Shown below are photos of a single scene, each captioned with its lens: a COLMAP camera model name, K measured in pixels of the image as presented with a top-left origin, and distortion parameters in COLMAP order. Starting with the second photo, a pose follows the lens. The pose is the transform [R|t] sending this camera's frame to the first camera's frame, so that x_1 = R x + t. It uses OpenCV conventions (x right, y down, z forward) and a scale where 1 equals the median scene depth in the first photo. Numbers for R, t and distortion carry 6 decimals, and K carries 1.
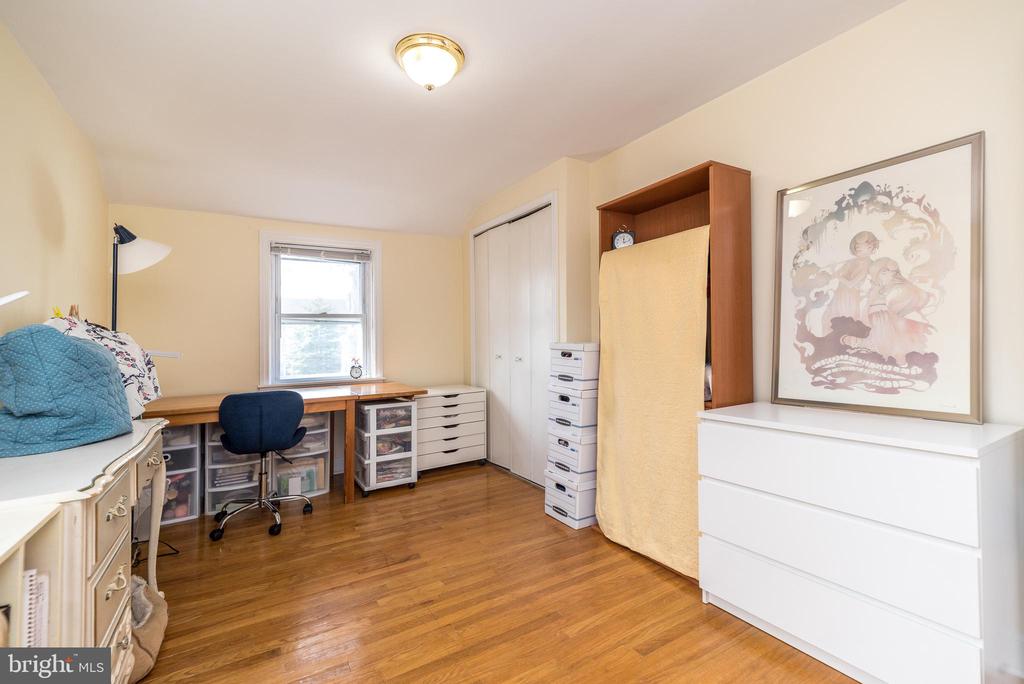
lens RADIAL K [[446.9, 0, 516.1], [0, 446.9, 341.2], [0, 0, 1]] dist [0.001153, 0.000085]
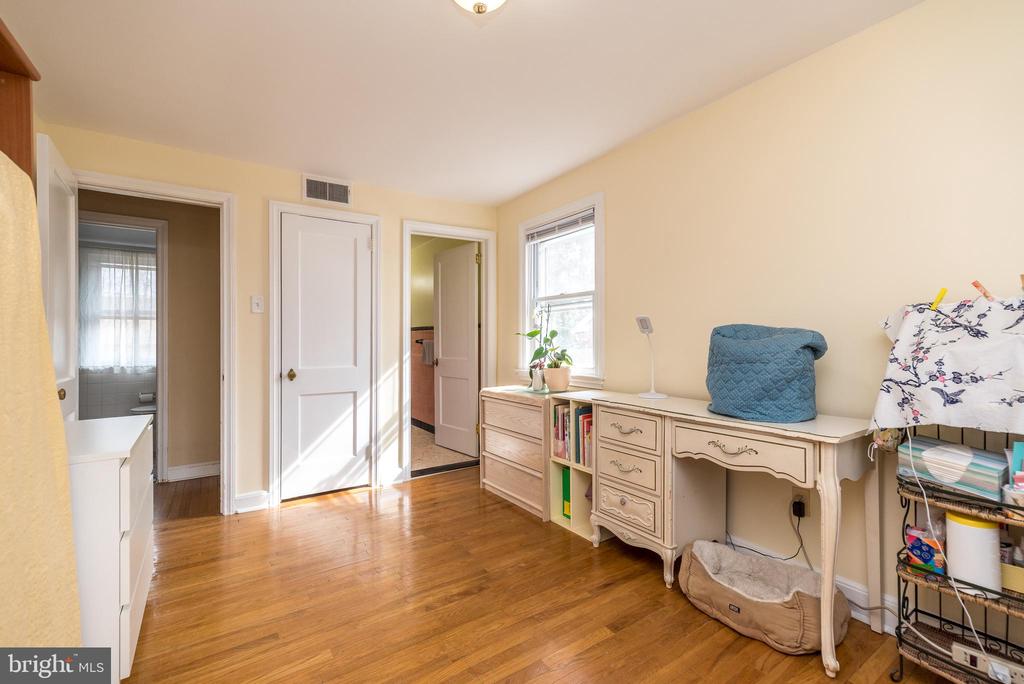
lens RADIAL K [[446.9, 0, 516.1], [0, 446.9, 341.2], [0, 0, 1]] dist [0.001153, 0.000085]
pose [[-0.997948, 0.029420, -0.056868, -0.124959], [0.029253, 0.999565, 0.003761, -0.004168], [0.056954, 0.002090, -0.998375, 0.997036]]
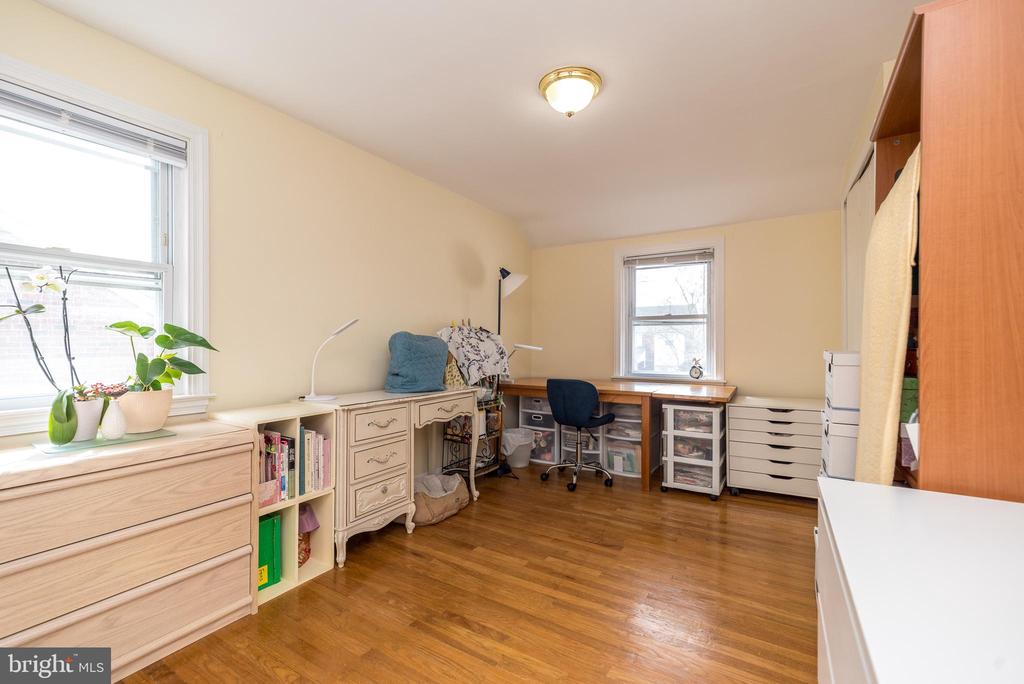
lens RADIAL K [[442.4, 0, 506.9], [0, 442.4, 345.9], [0, 0, 1]] dist [0.001120, 0.000385]
pose [[0.456727, 0.030419, -0.889087, 0.401187], [-0.013605, 0.999537, 0.027209, -0.013996], [0.889503, -0.000331, 0.456930, 0.203442]]
